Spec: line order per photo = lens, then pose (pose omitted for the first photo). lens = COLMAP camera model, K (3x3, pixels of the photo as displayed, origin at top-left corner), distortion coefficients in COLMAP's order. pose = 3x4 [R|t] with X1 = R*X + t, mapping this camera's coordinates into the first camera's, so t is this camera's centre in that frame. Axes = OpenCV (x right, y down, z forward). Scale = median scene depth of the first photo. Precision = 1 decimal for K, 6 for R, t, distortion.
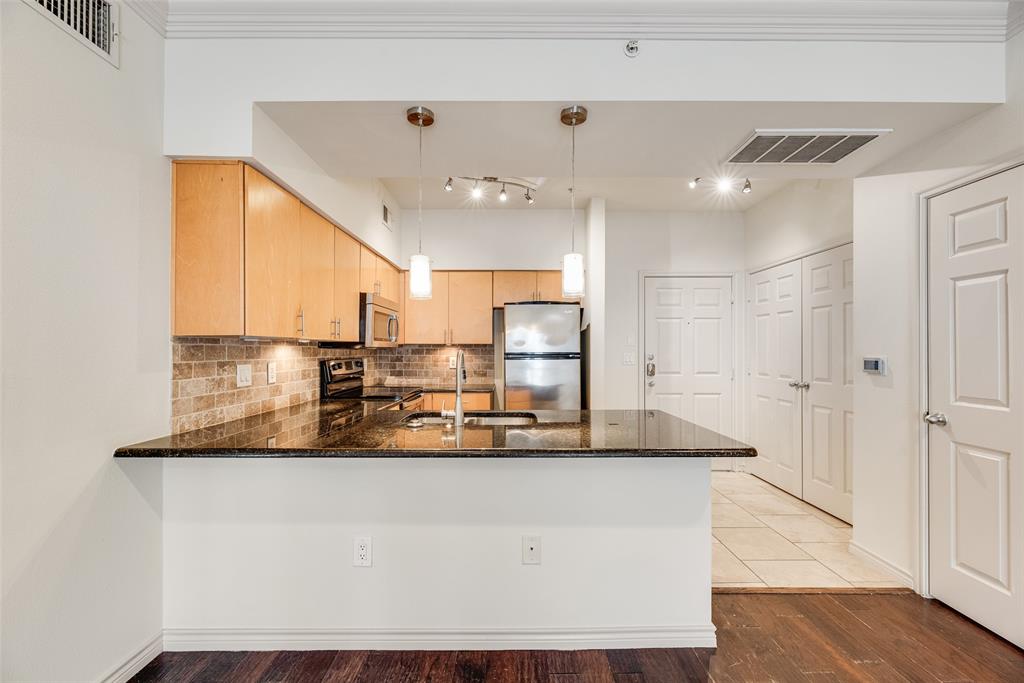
lens RADIAL K [[421.5, 0, 509.9], [0, 421.5, 346.7], [0, 0, 1]] dist [-0.000516, -0.000369]
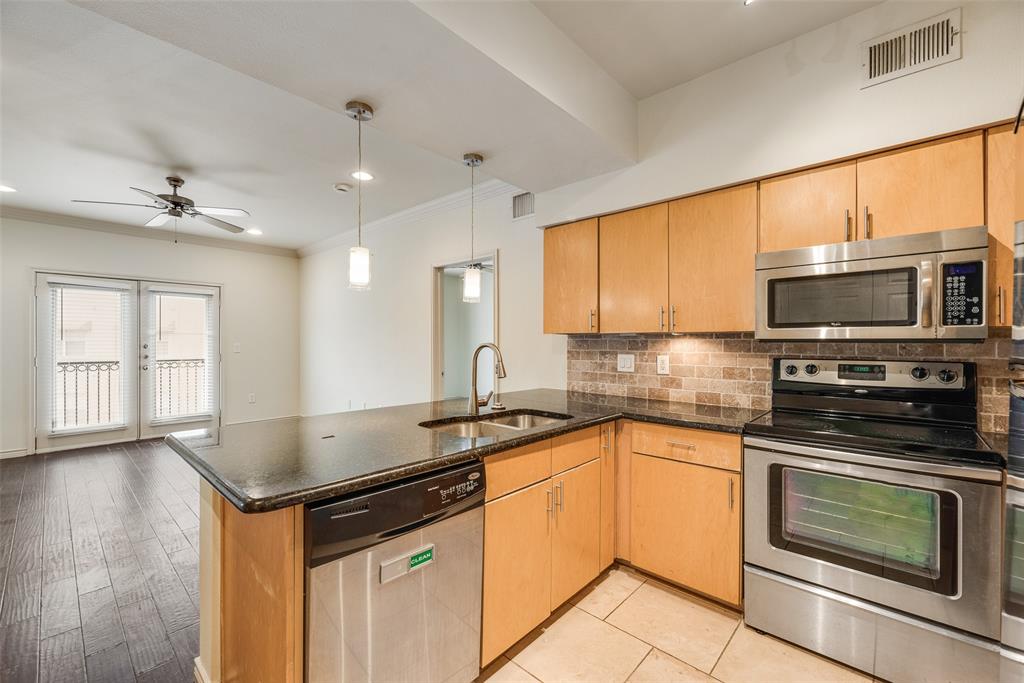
lens RADIAL K [[421.5, 0, 512.4], [0, 421.5, 342.5], [0, 0, 1]] dist [-0.000516, -0.000369]
pose [[-0.680306, -0.003478, -0.732920, 0.521148], [0.001325, 0.999981, -0.005976, 0.013317], [0.732927, -0.005037, -0.680289, 1.588063]]
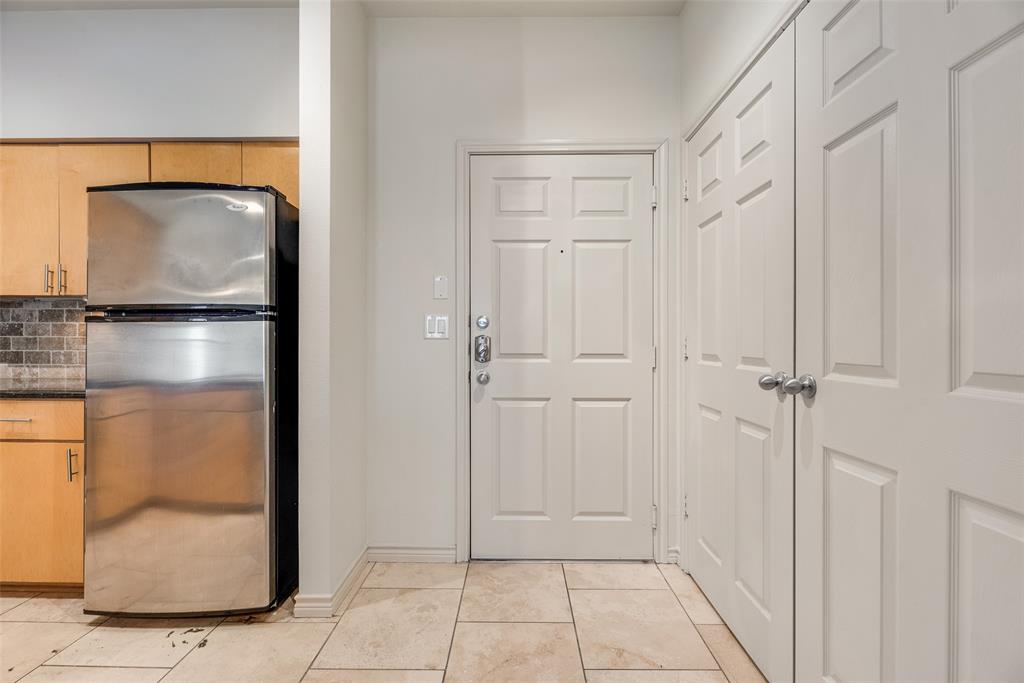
lens RADIAL K [[421.5, 0, 512.7], [0, 421.5, 340.7], [0, 0, 1]] dist [-0.000516, -0.000369]
pose [[0.999906, -0.000567, -0.013726, 0.448024], [0.000660, 0.999977, 0.006766, 0.050200], [0.013722, -0.006774, 0.999883, 0.625618]]
